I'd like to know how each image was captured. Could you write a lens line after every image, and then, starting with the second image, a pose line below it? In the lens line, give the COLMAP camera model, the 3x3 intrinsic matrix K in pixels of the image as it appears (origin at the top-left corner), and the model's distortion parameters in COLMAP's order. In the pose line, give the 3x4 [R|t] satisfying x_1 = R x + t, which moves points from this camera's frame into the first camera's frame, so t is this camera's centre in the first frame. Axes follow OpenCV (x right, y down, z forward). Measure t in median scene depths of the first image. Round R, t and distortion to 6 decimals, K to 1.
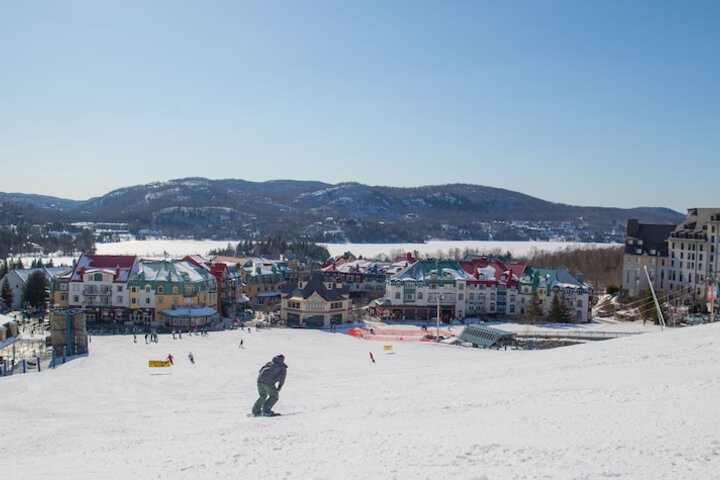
lens RADIAL K [[690.3, 0, 352.8], [0, 690.3, 245.7], [0, 0, 1]] dist [-0.046013, 0.000000]
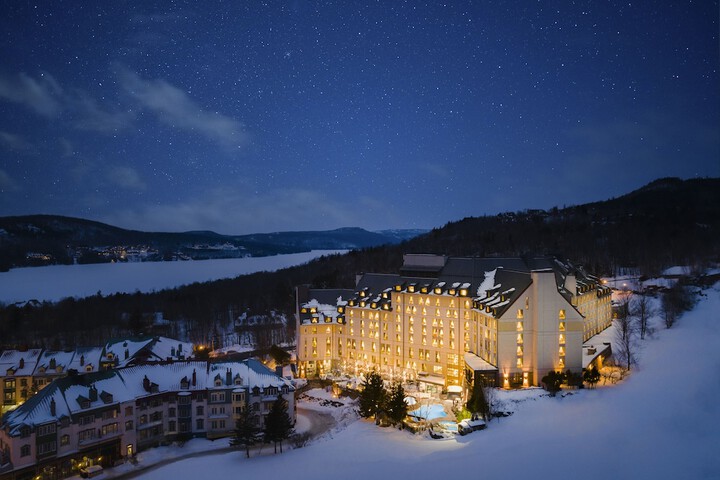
lens RADIAL K [[507.5, 0, 356.5], [0, 507.5, 238.4], [0, 0, 1]] dist [-0.045110, 0.015487]
pose [[0.750703, -0.024640, 0.660180, -0.001564], [0.049711, 0.998578, -0.019257, -0.095610], [-0.658767, 0.047274, 0.750860, 0.456454]]
